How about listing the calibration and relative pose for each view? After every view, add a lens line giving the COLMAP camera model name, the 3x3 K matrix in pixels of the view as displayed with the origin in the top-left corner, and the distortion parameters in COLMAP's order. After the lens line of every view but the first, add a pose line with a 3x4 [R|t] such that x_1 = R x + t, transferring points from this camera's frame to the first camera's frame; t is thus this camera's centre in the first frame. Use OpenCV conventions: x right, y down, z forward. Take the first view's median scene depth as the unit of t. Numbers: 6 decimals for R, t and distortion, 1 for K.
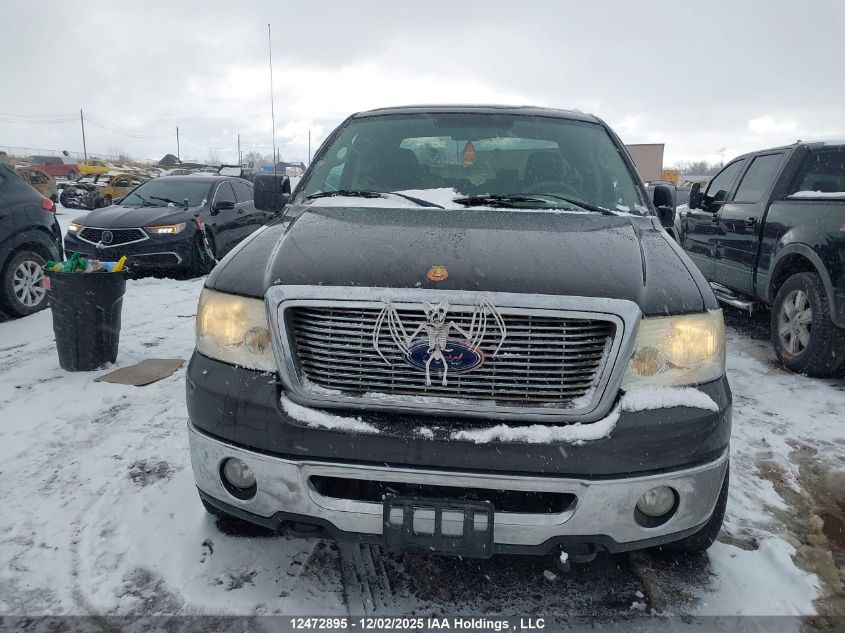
lens RADIAL K [[648.1, 0, 425.0], [0, 648.1, 319.4], [0, 0, 1]] dist [0.029906, -0.008409]
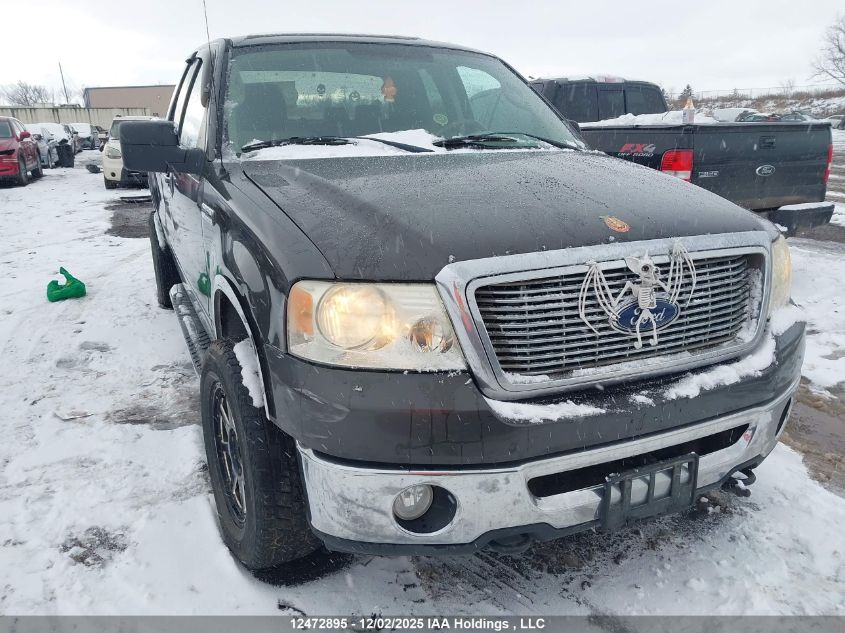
lens RADIAL K [[648.1, 0, 425.0], [0, 648.1, 319.4], [0, 0, 1]] dist [0.029906, -0.008409]
pose [[0.872100, -0.173963, 0.457360, -0.657059], [0.133684, 0.983817, 0.119298, -0.085755], [-0.470712, -0.042898, 0.881243, 0.335374]]
